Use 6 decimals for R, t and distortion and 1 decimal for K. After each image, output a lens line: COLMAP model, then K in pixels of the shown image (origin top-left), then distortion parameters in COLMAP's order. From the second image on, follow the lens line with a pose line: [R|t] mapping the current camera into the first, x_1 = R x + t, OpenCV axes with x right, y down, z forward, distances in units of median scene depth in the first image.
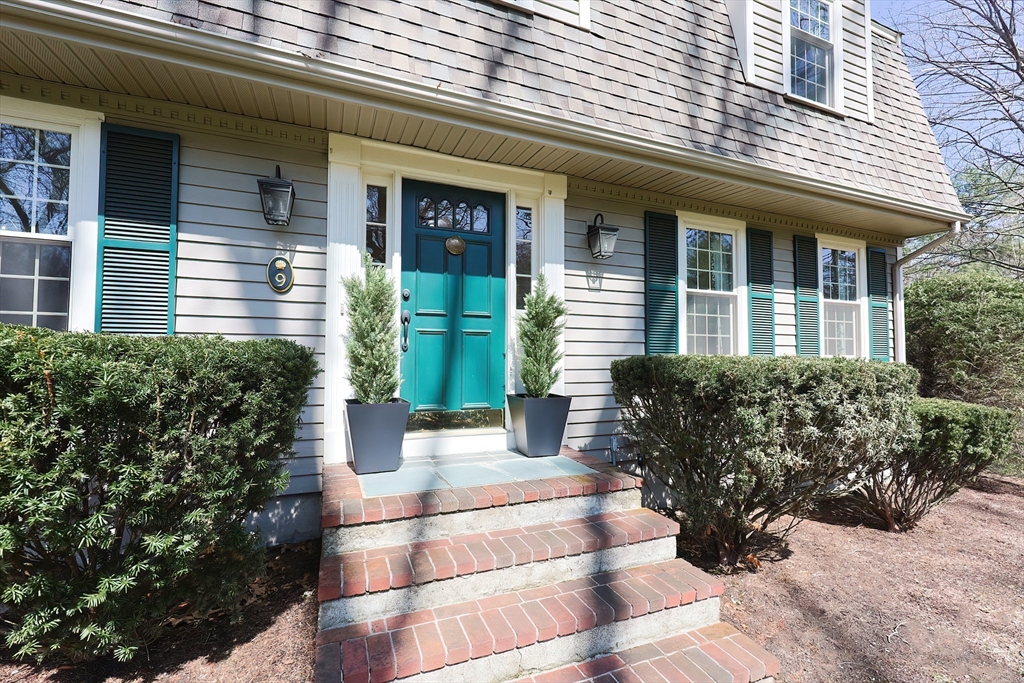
lens RADIAL K [[442.6, 0, 509.6], [0, 442.6, 349.7], [0, 0, 1]] dist [0.010457, -0.000661]
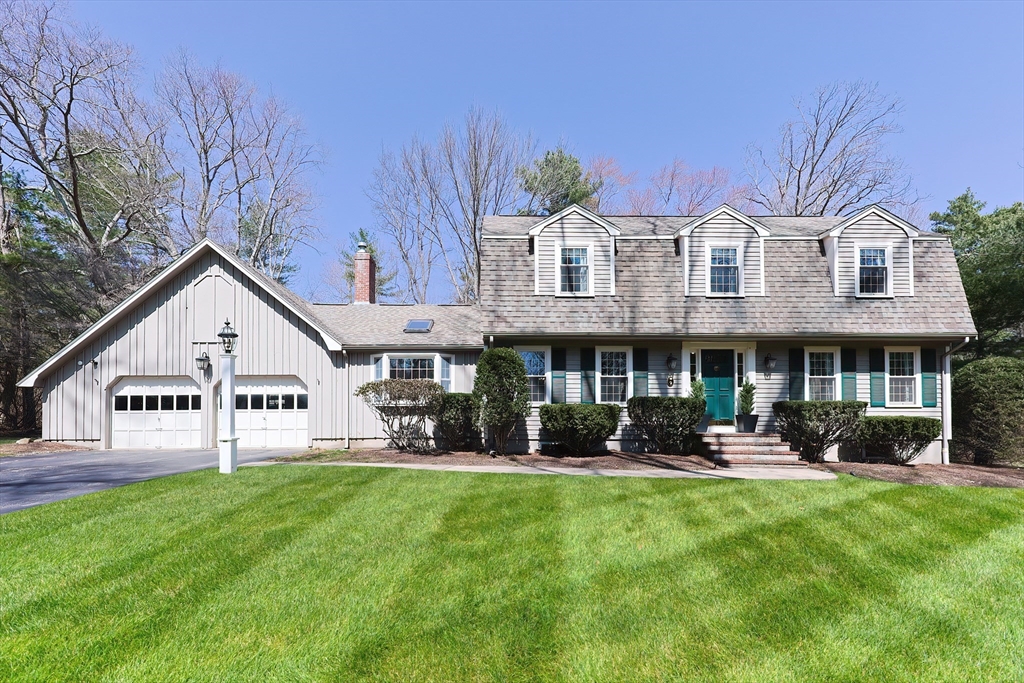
lens RADIAL K [[442.6, 0, 509.2], [0, 442.6, 411.4], [0, 0, 1]] dist [0.010457, -0.000661]
pose [[0.929870, -0.010437, -0.367741, -0.340778], [0.009401, 0.999945, -0.004608, 0.076315], [0.367768, 0.000828, 0.929917, -2.533427]]
